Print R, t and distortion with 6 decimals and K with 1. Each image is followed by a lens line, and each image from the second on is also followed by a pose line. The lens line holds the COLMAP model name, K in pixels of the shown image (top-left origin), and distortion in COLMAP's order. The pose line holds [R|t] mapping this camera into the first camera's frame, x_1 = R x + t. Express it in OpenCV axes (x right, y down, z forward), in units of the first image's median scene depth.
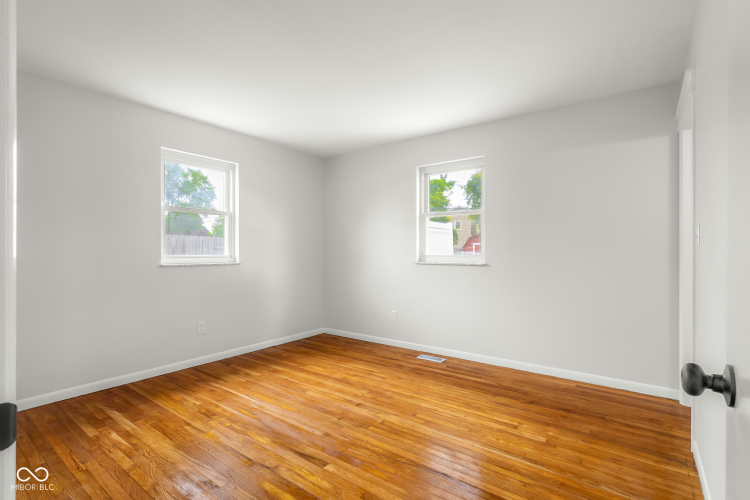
lens RADIAL K [[352.0, 0, 373.2], [0, 352.0, 253.0], [0, 0, 1]] dist [-0.003976, -0.000857]
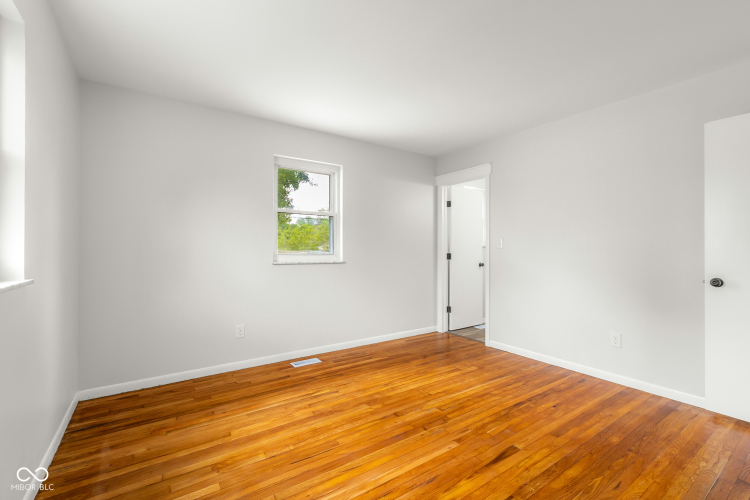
lens RADIAL K [[329.1, 0, 367.3], [0, 329.1, 250.1], [0, 0, 1]] dist [-0.007316, -0.000490]
pose [[0.325091, 0.004680, 0.945671, -0.655835], [0.004025, 0.999972, -0.006332, 0.001450], [-0.945674, 0.005865, 0.325063, 0.581811]]
